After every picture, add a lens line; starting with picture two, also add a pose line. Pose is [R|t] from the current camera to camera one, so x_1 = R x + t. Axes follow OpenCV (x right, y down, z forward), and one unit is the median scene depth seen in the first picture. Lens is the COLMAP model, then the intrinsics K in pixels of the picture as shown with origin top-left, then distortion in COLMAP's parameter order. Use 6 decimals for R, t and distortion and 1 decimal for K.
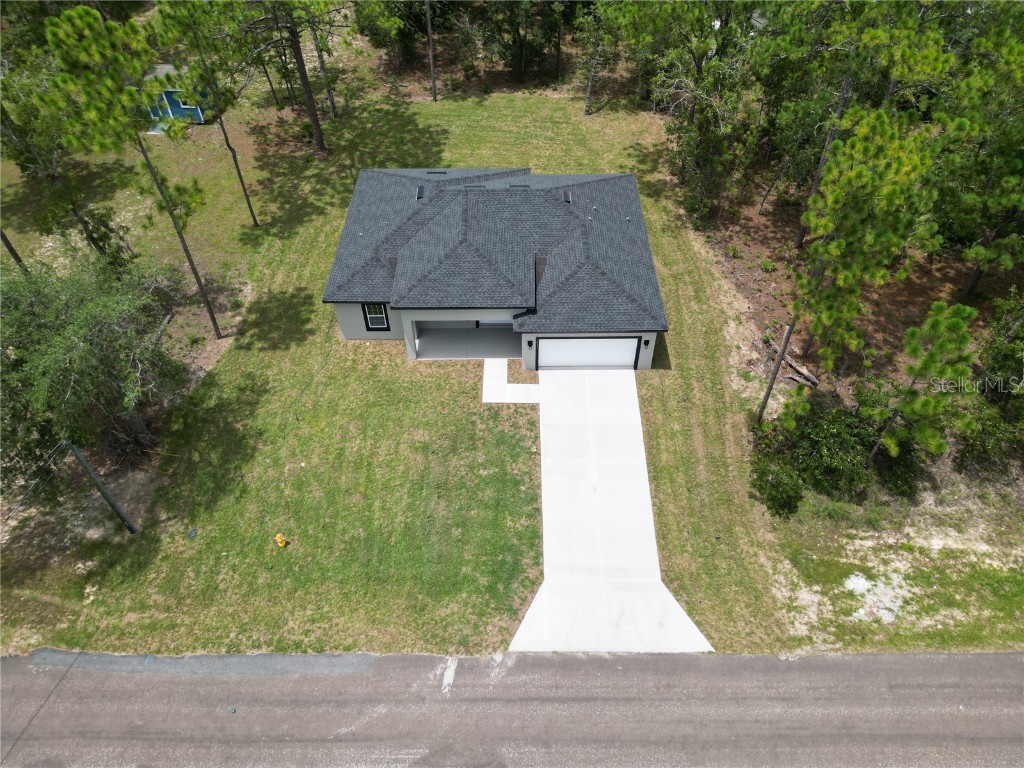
lens RADIAL K [[721.2, 0, 512.0], [0, 721.2, 384.0], [0, 0, 1]] dist [0.073222, -0.084131]
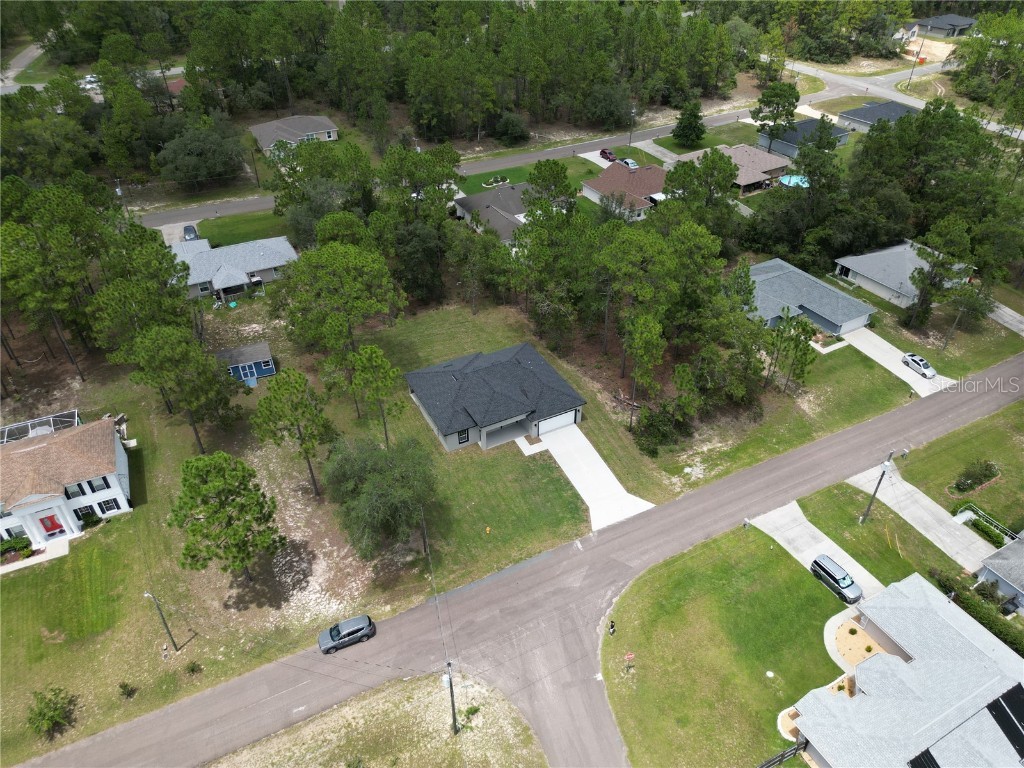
lens RADIAL K [[721.2, 0, 512.0], [0, 721.2, 384.0], [0, 0, 1]] dist [0.073222, -0.084131]
pose [[0.889029, -0.273510, 0.367178, -0.917262], [0.327178, 0.940514, -0.091591, 0.005947], [-0.320285, 0.201560, 0.925630, -1.223716]]
